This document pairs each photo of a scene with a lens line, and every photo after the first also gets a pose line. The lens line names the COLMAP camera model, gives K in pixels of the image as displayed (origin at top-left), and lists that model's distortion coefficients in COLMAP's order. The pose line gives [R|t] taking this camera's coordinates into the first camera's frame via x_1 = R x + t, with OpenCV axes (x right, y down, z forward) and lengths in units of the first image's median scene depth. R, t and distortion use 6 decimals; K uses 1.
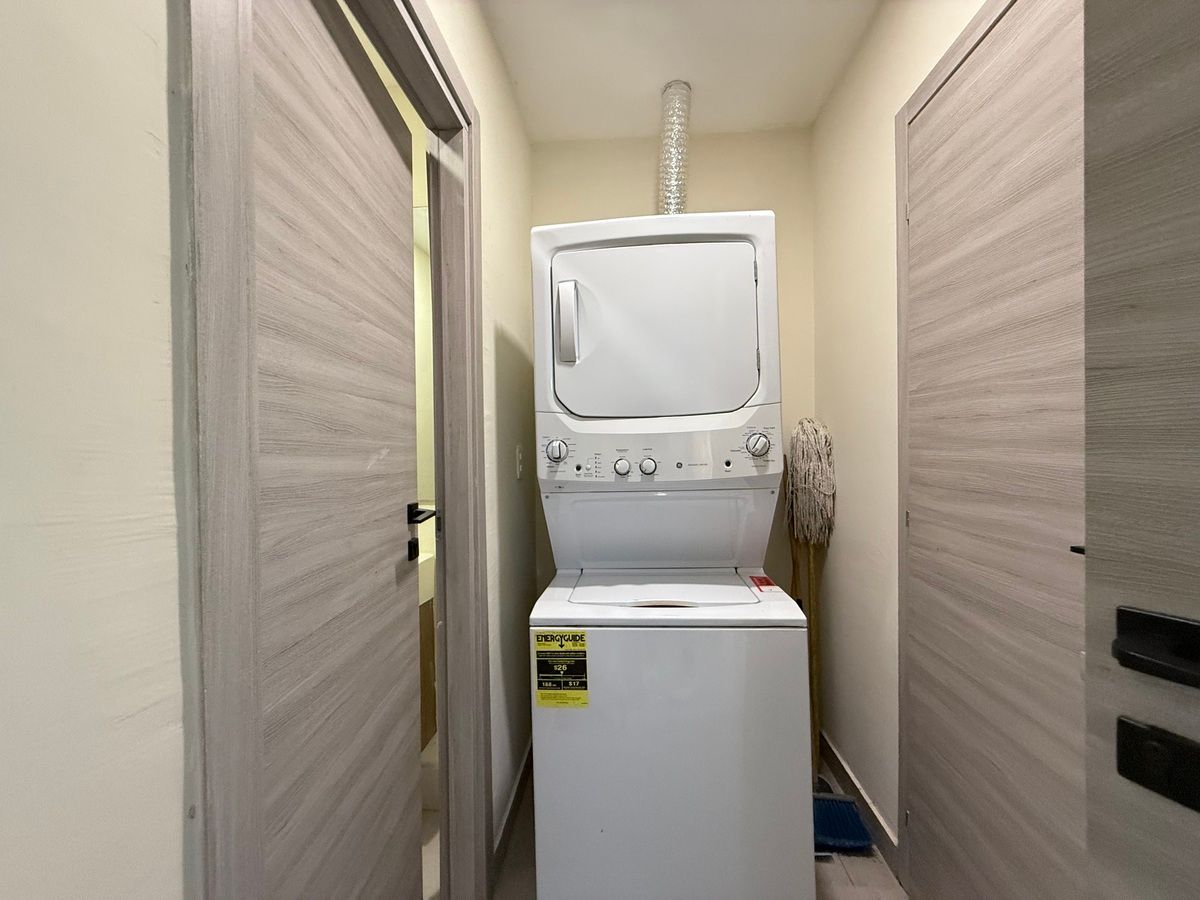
lens RADIAL K [[478.6, 0, 599.9], [0, 478.6, 444.0], [0, 0, 1]] dist [-0.000301, 0.000136]
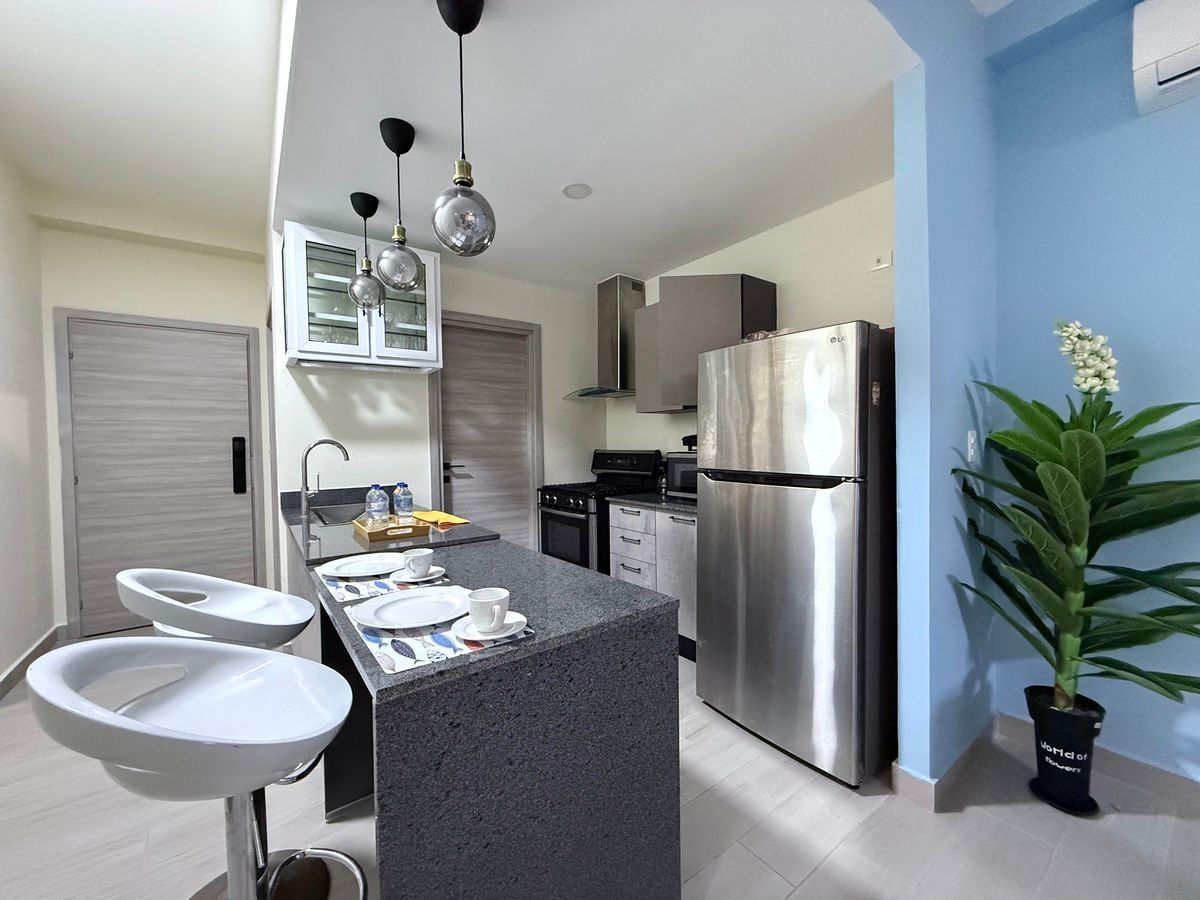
lens RADIAL K [[478.6, 0, 597.0], [0, 478.6, 448.0], [0, 0, 1]] dist [-0.000301, 0.000136]
pose [[-0.648210, 0.008516, 0.761414, -3.312172], [0.028834, 0.999495, 0.013368, 0.086995], [-0.760915, 0.030620, -0.648128, 0.712915]]
